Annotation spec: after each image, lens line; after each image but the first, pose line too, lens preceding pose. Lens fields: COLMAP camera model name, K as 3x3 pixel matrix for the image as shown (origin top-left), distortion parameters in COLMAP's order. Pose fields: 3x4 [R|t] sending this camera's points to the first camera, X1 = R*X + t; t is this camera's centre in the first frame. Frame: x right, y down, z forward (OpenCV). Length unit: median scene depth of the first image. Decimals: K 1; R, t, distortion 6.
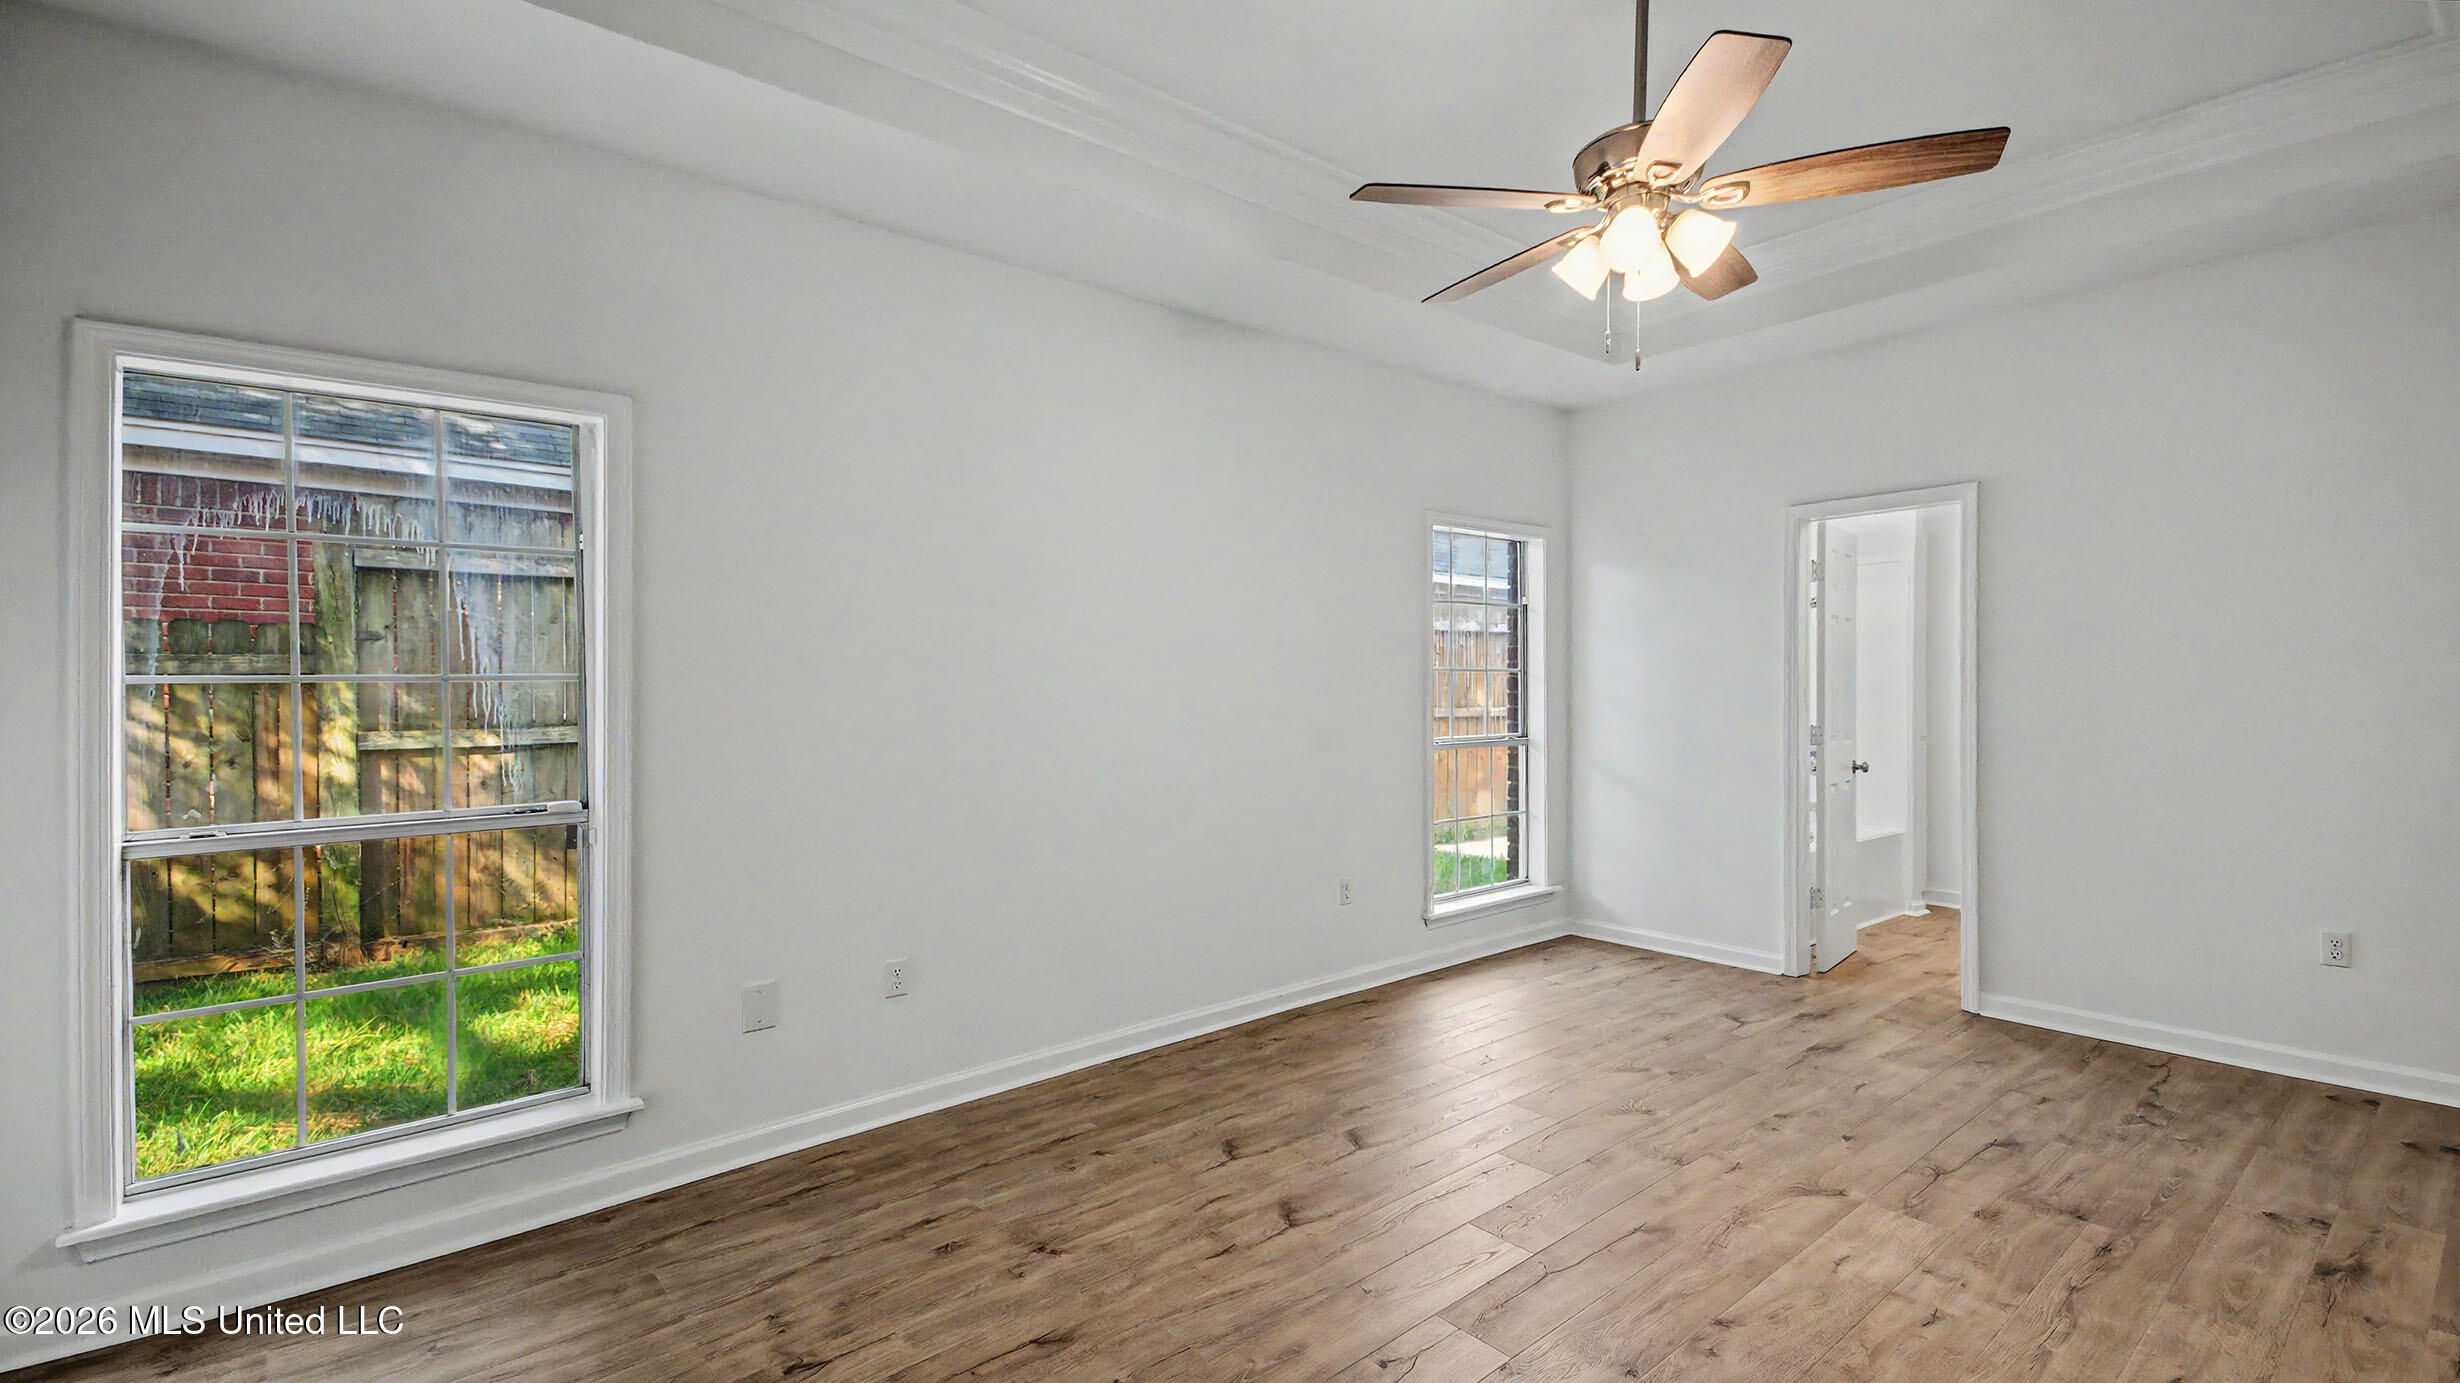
lens RADIAL K [[1075.6, 0, 1253.7], [0, 1075.6, 740.4], [0, 0, 1]] dist [0.066762, -0.033093]
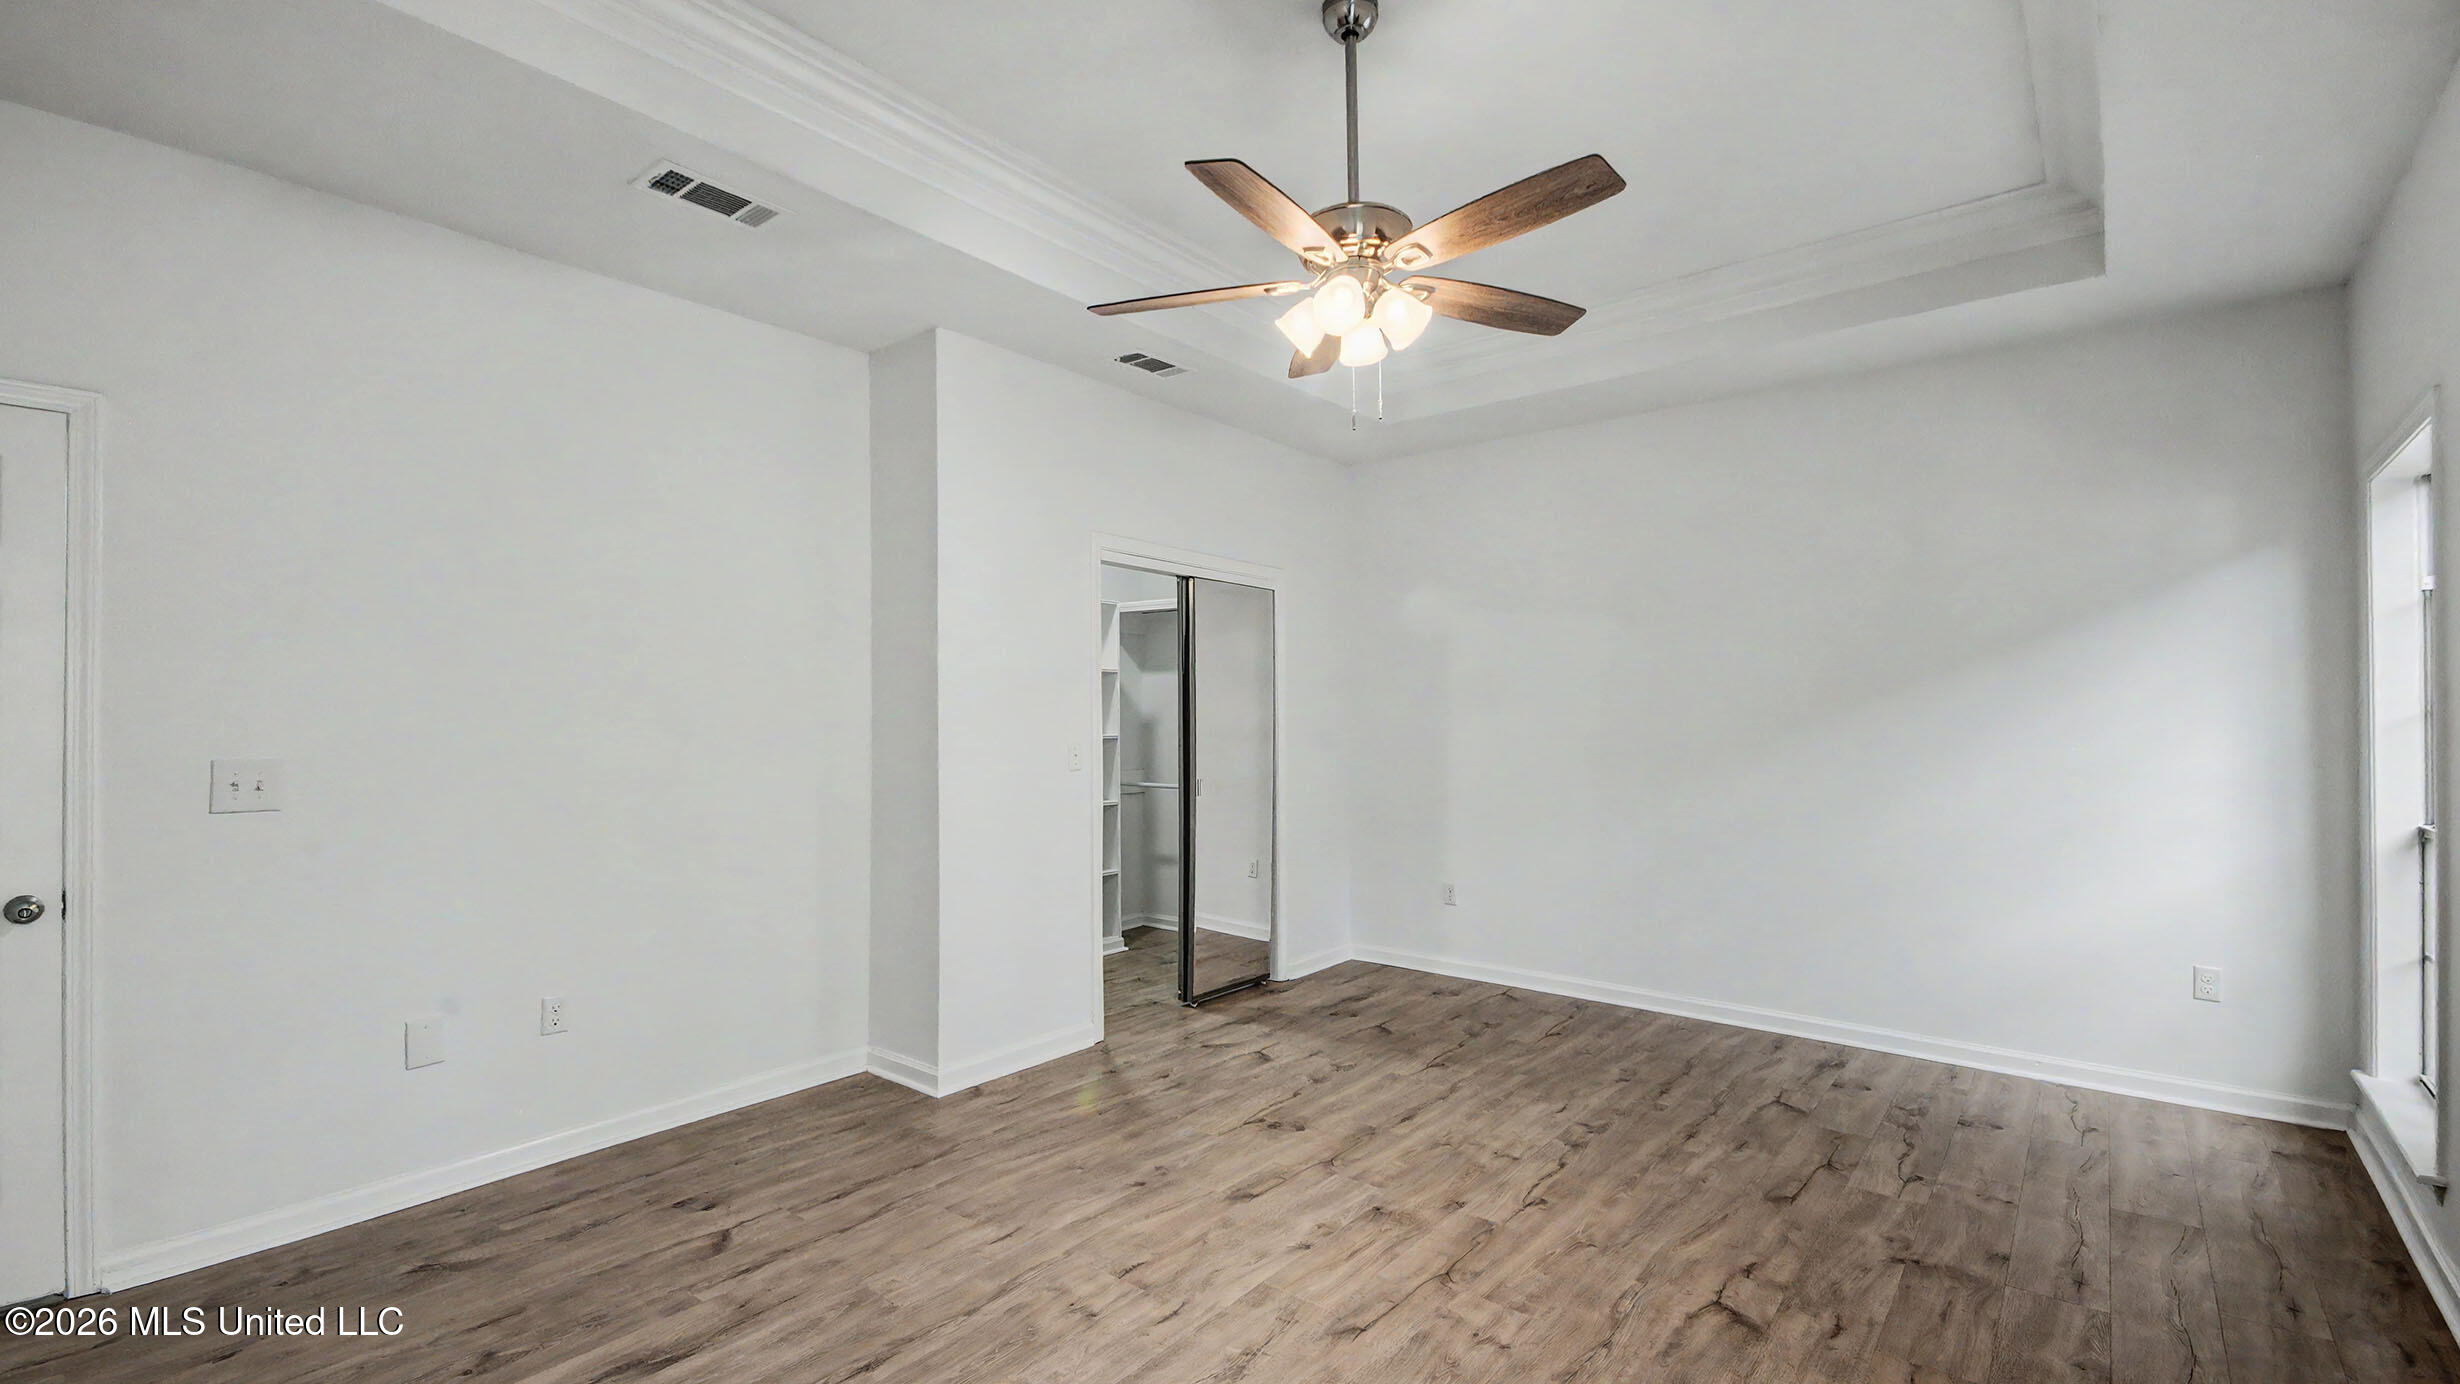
lens RADIAL K [[1051.7, 0, 1197.9], [0, 1051.7, 697.5], [0, 0, 1]] dist [0.040723, -0.000053]
pose [[-0.989872, 0.005508, -0.141858, 0.546654], [0.001925, 0.999676, 0.025381, -0.091311], [0.141952, 0.024851, -0.989562, 1.653503]]
